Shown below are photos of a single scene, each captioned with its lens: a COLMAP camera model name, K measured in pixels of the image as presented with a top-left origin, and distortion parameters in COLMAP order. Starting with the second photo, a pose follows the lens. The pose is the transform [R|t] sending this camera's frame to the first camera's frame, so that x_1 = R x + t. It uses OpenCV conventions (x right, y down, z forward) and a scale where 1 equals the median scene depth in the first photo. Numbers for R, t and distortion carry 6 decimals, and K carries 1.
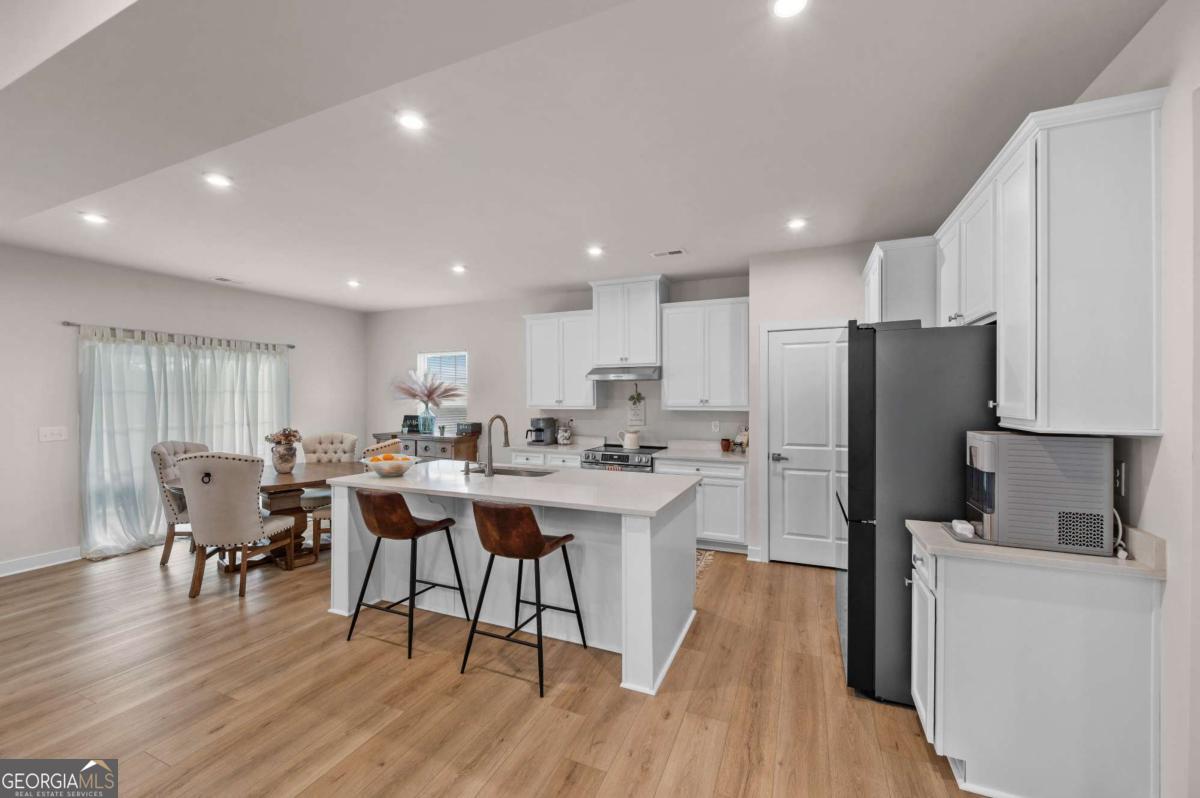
lens RADIAL K [[472.8, 0, 596.0], [0, 472.8, 403.5], [0, 0, 1]] dist [0.001838, 0.000884]
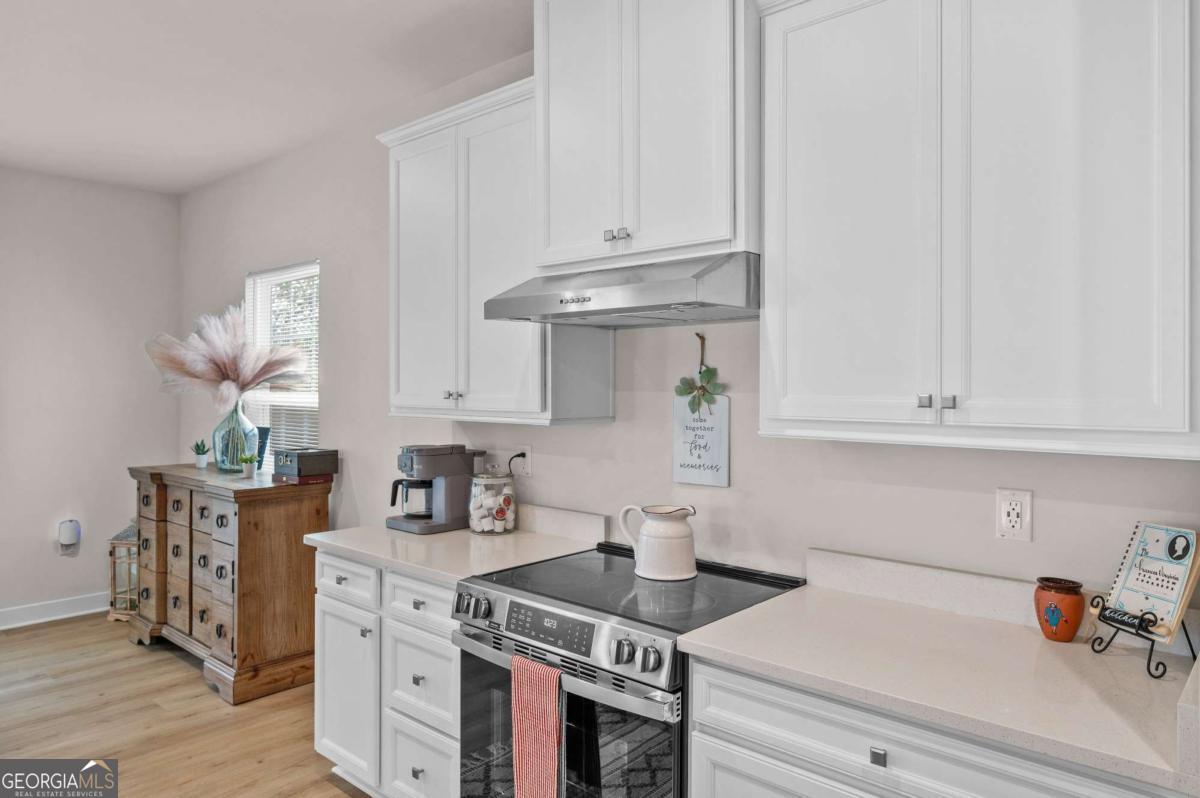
lens RADIAL K [[771.9, 0, 606.4], [0, 771.9, 393.6], [0, 0, 1]] dist [0.010558, -0.000115]
pose [[0.948692, 0.008564, -0.316086, 0.205660], [-0.009234, 0.999957, -0.000621, -0.007623], [0.316067, 0.003508, 0.948730, 0.654767]]
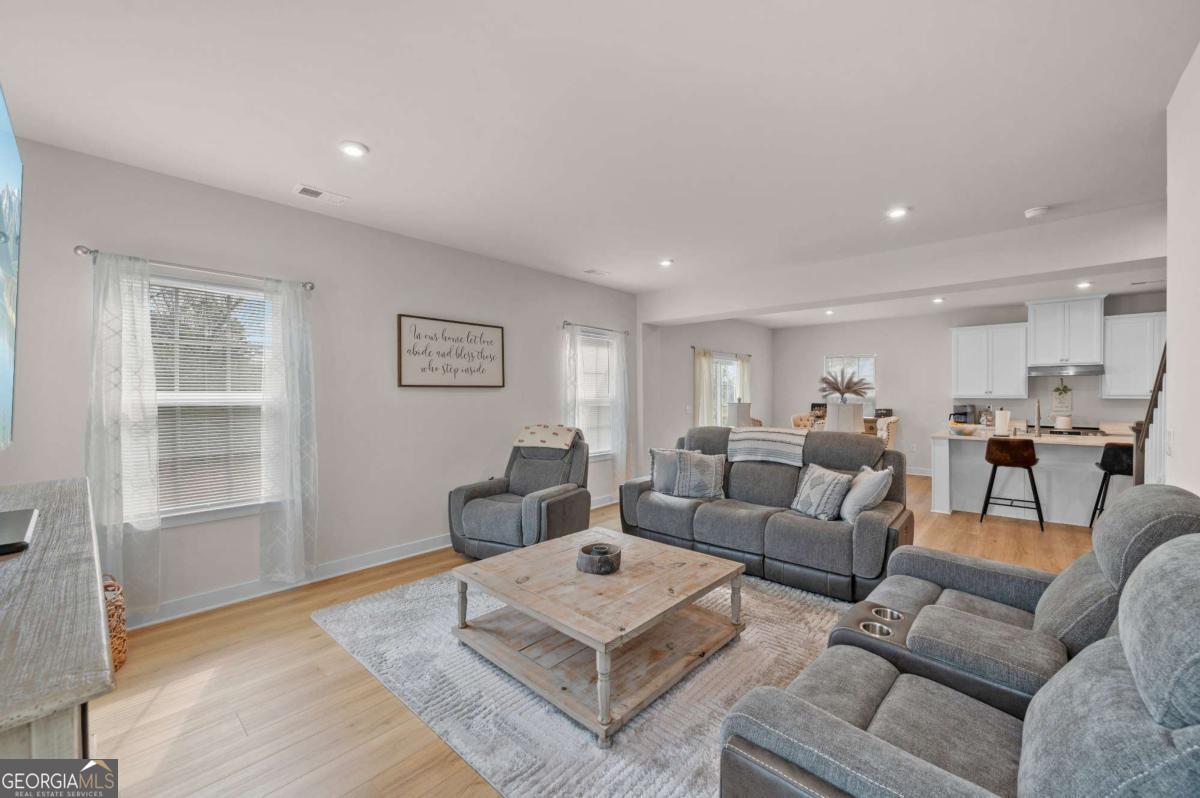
lens RADIAL K [[472.8, 0, 599.0], [0, 472.8, 394.4], [0, 0, 1]] dist [0.001838, 0.000884]
pose [[0.948709, 0.002391, -0.316142, -0.819798], [-0.005967, 0.999929, -0.010346, 0.026011], [0.316094, 0.011702, 0.948656, -0.716884]]
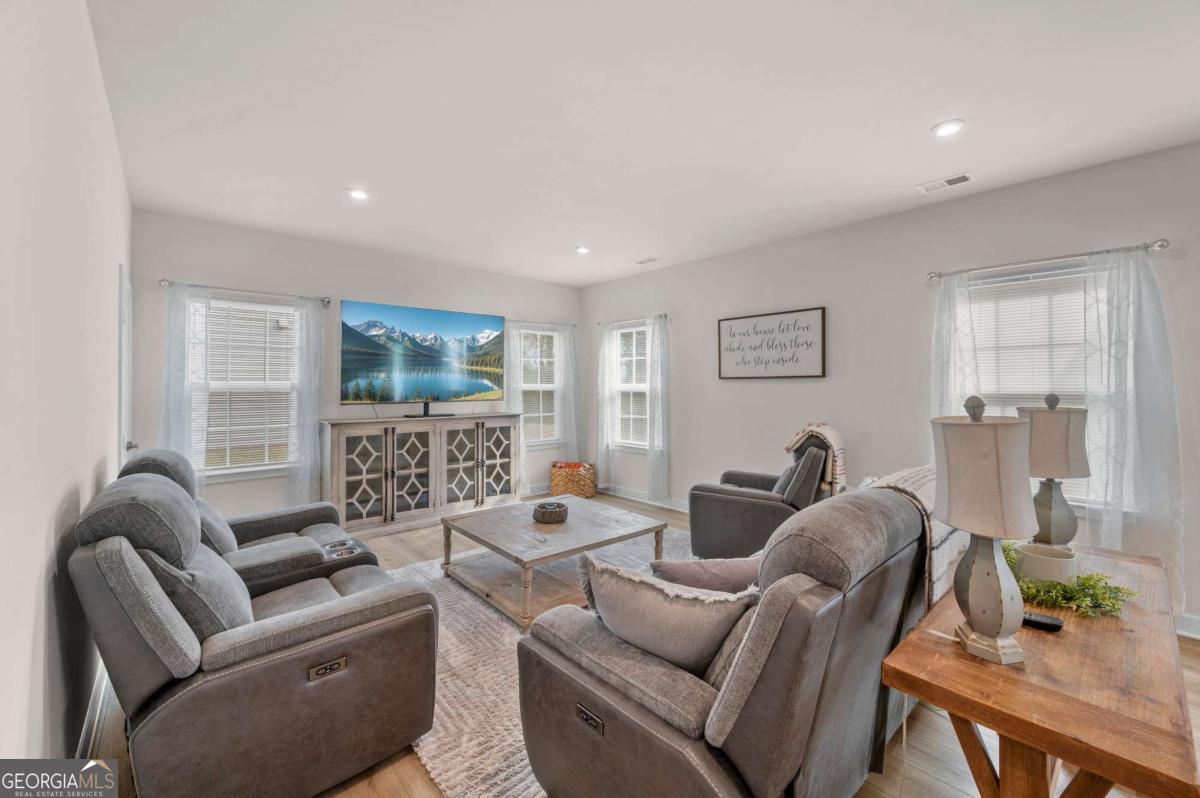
lens RADIAL K [[472.8, 0, 611.9], [0, 472.8, 382.5], [0, 0, 1]] dist [0.001838, 0.000884]
pose [[-0.399255, 0.002051, -0.916838, -0.367364], [-0.007059, 0.999961, 0.005311, 0.009390], [0.916813, 0.008592, -0.399225, 0.191908]]
